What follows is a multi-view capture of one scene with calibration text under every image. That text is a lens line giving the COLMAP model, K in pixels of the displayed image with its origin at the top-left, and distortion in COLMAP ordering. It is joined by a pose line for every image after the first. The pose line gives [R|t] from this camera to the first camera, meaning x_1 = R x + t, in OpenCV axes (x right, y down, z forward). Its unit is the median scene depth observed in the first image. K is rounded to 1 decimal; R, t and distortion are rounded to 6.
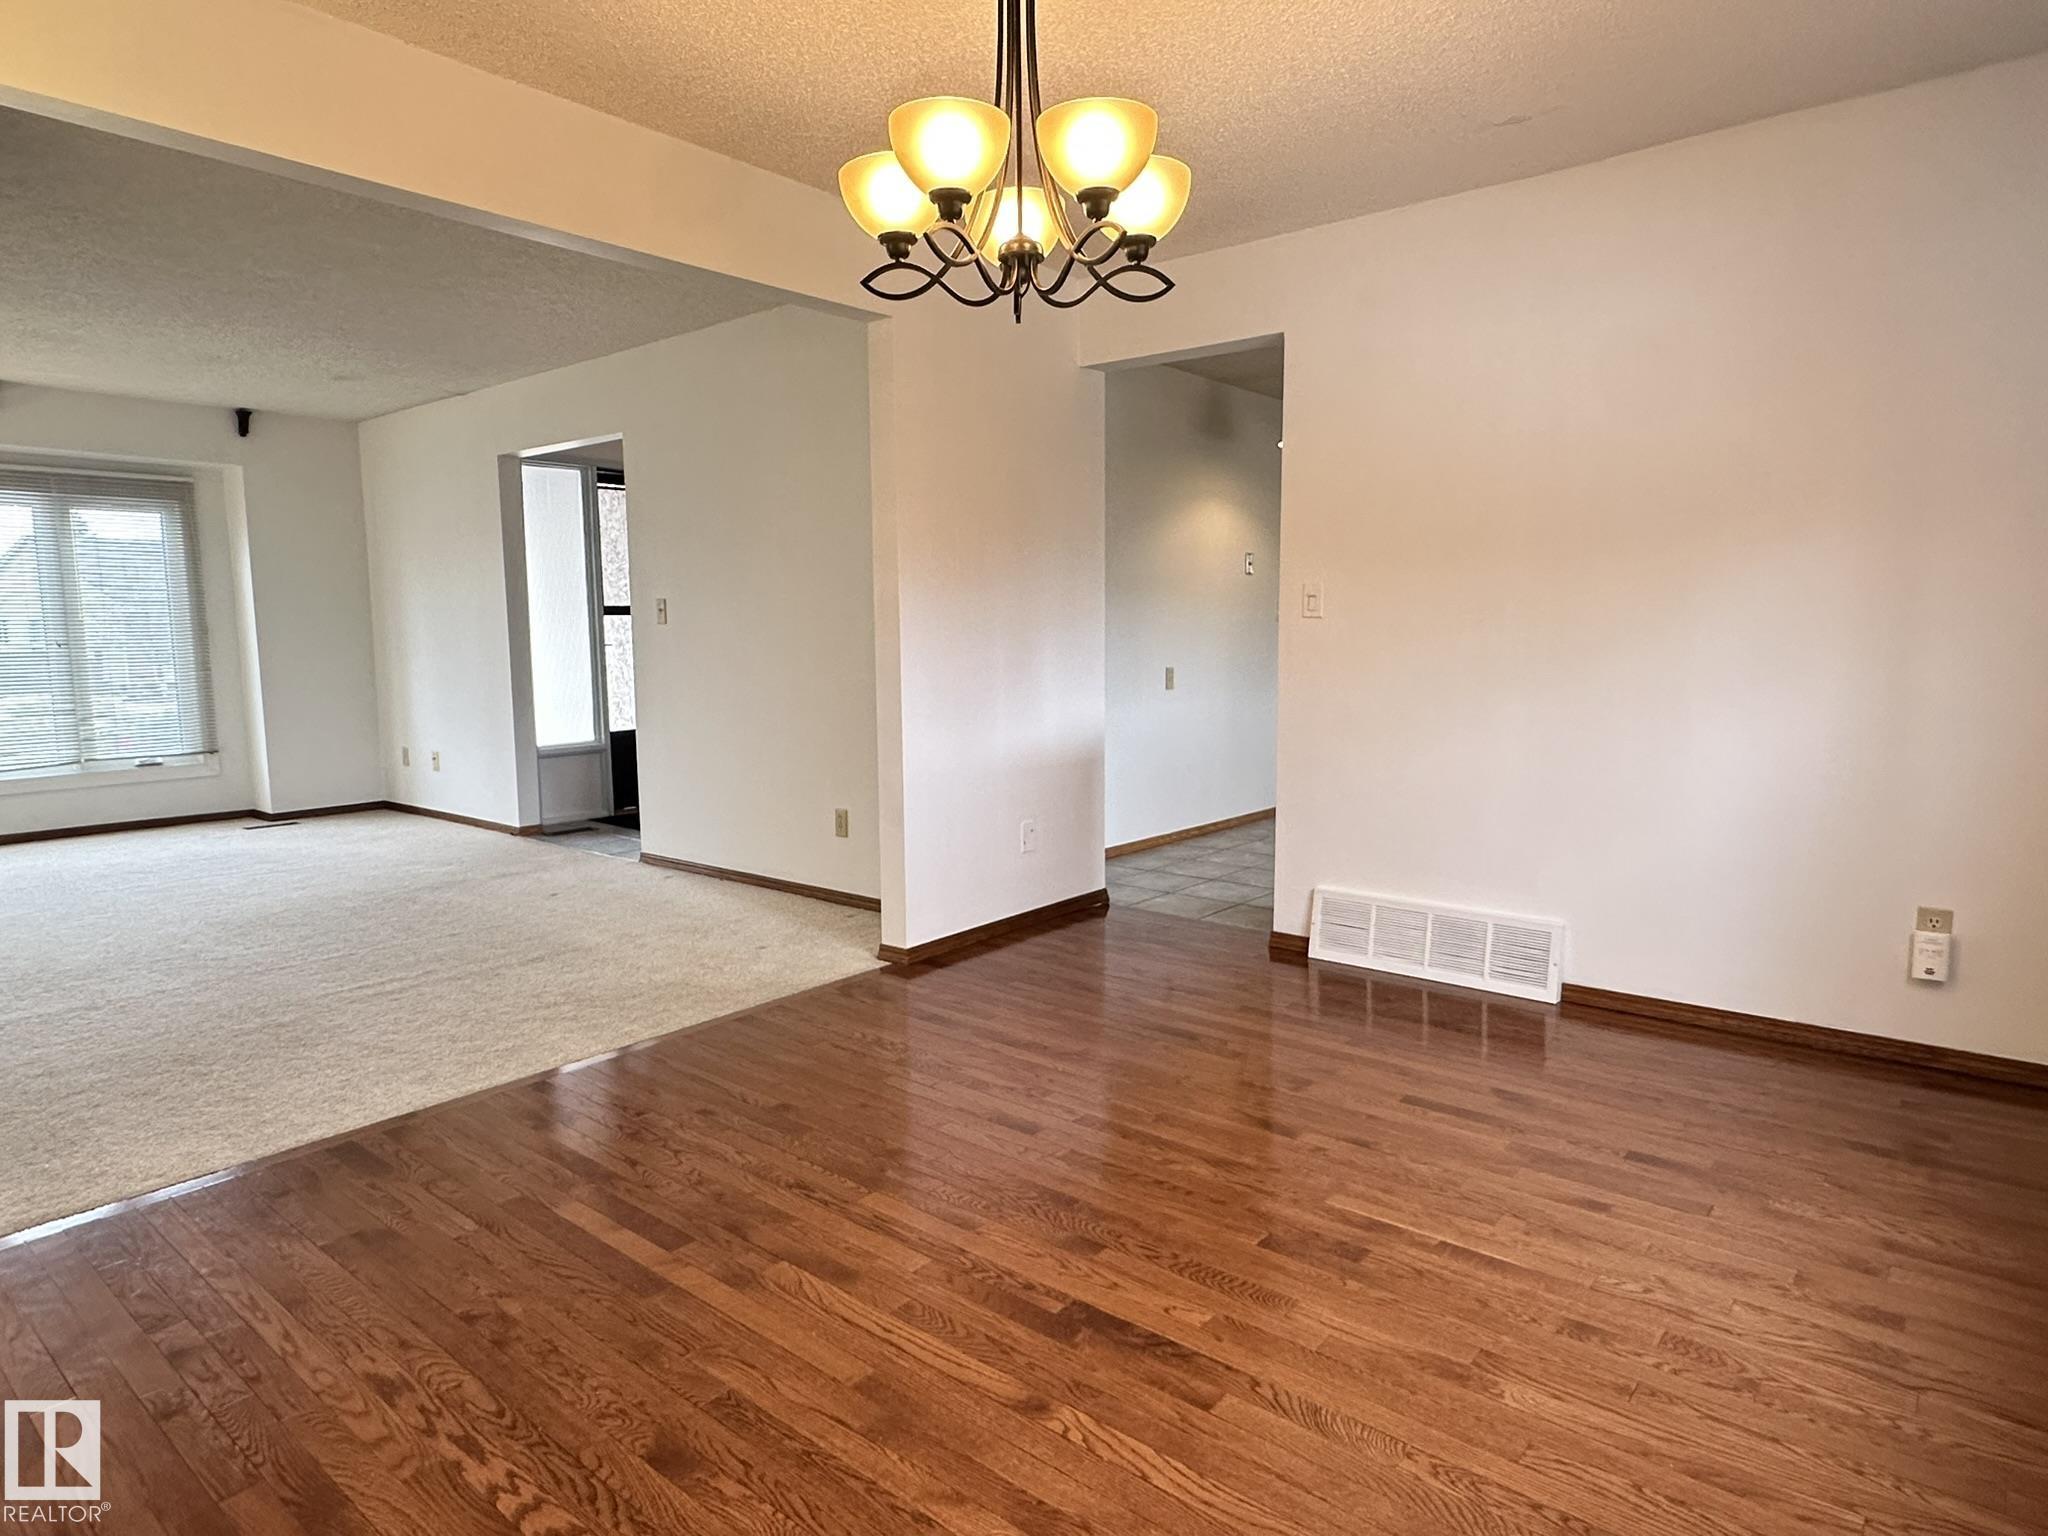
lens RADIAL K [[1206.0, 0, 1024.1], [0, 1206.0, 774.6], [0, 0, 1]] dist [-0.004150, -0.000735]
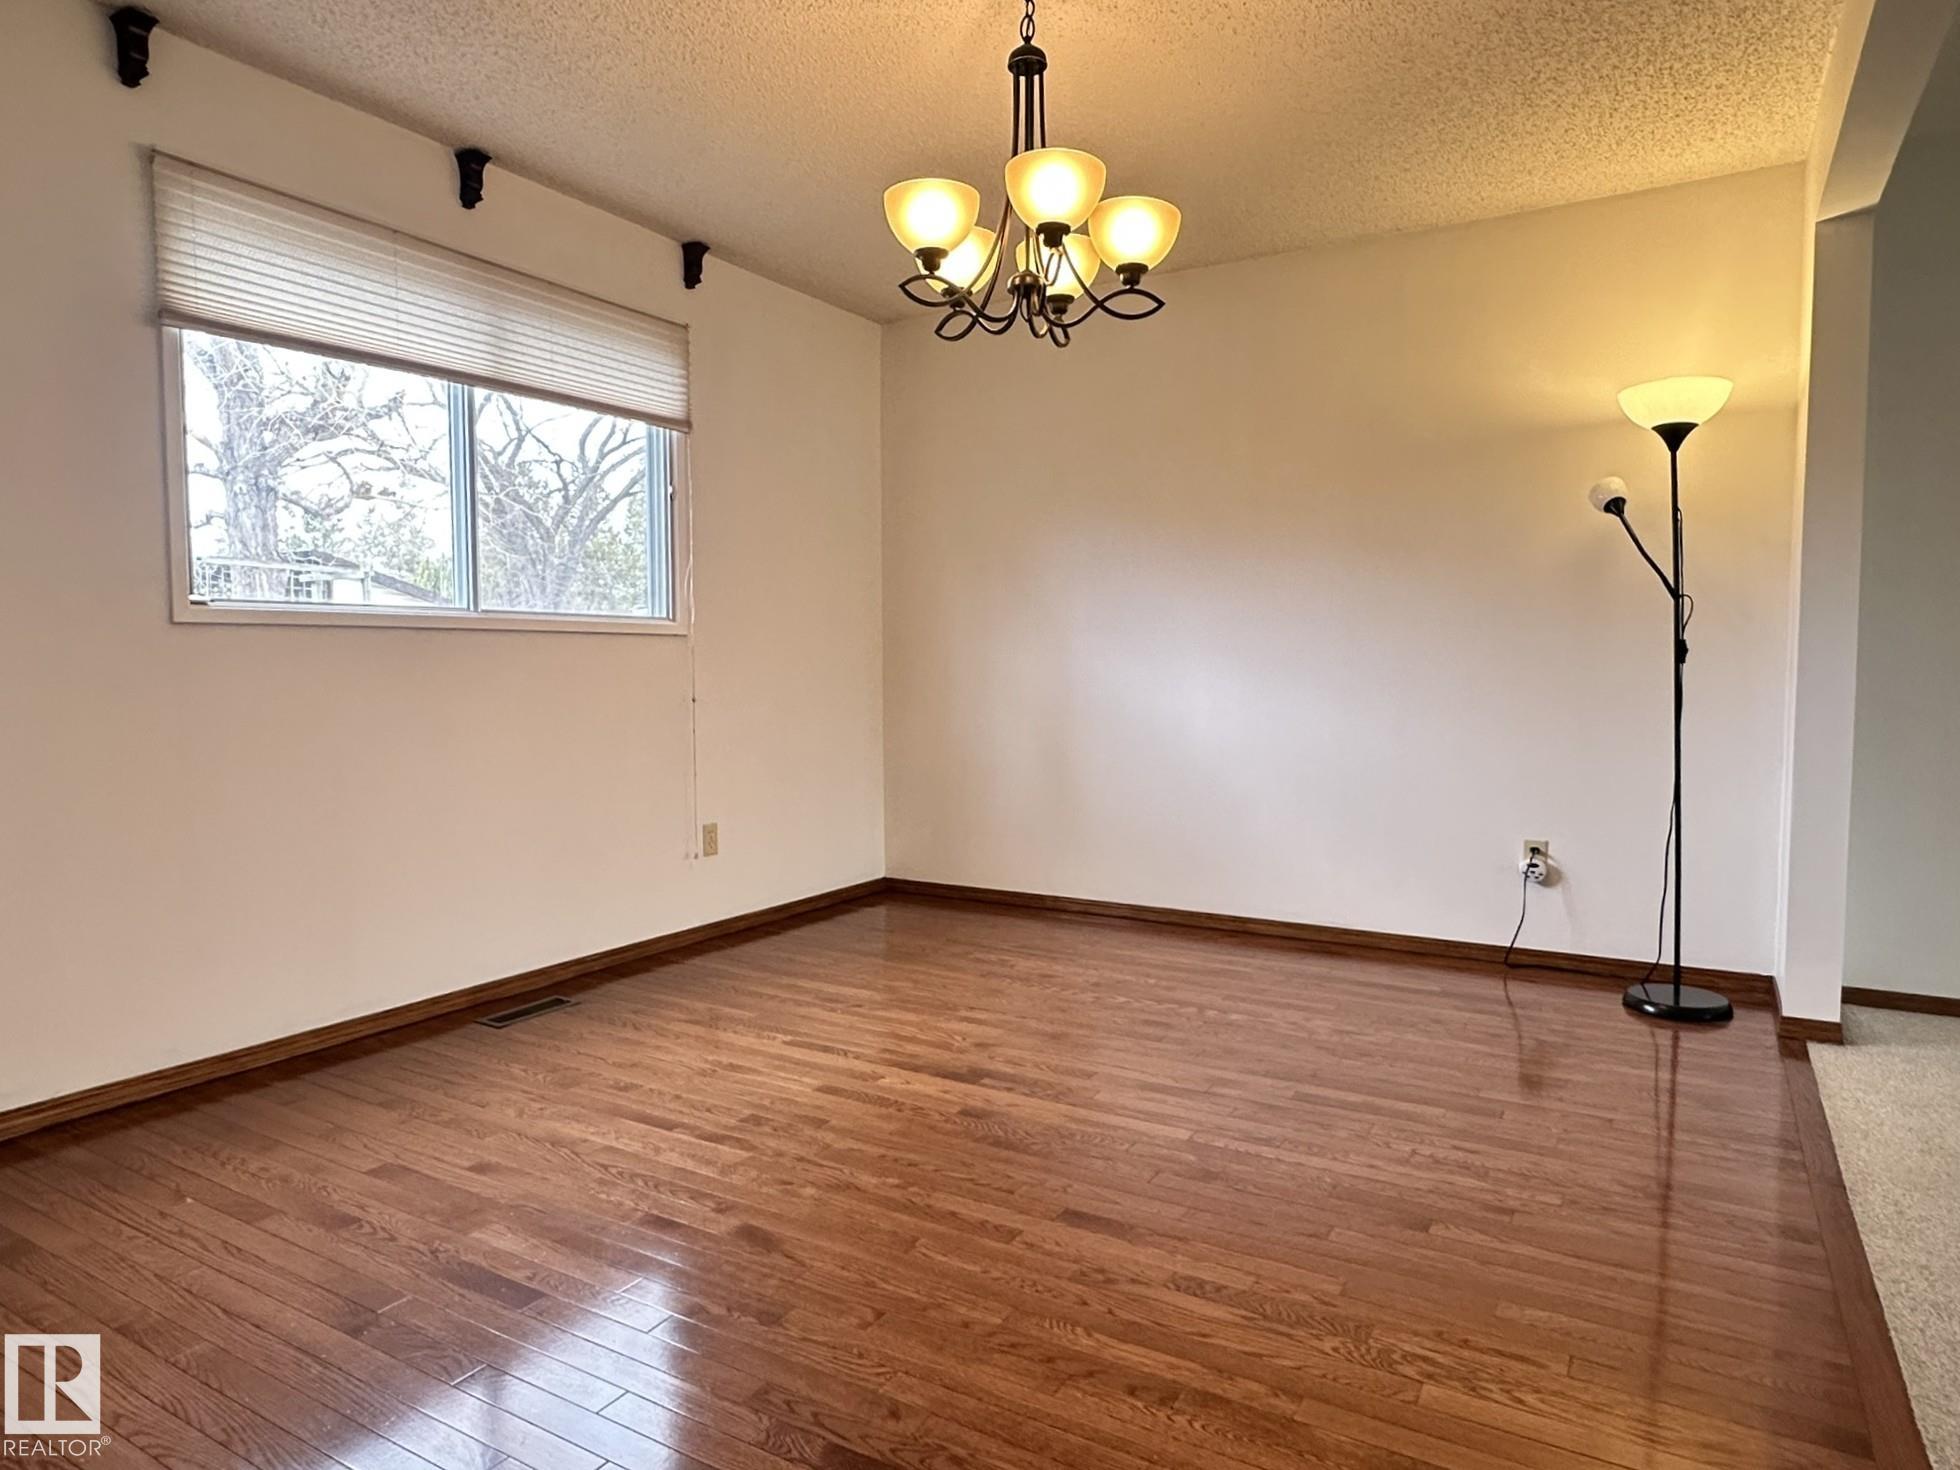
lens RADIAL K [[1158.5, 0, 980.0], [0, 1158.5, 735.0], [0, 0, 1]] dist [-0.006965, -0.003663]
pose [[-0.986674, 0.022339, -0.161167, 0.228229], [-0.007252, 0.983508, 0.180721, -0.193252], [0.162546, 0.179482, -0.970240, 2.108610]]
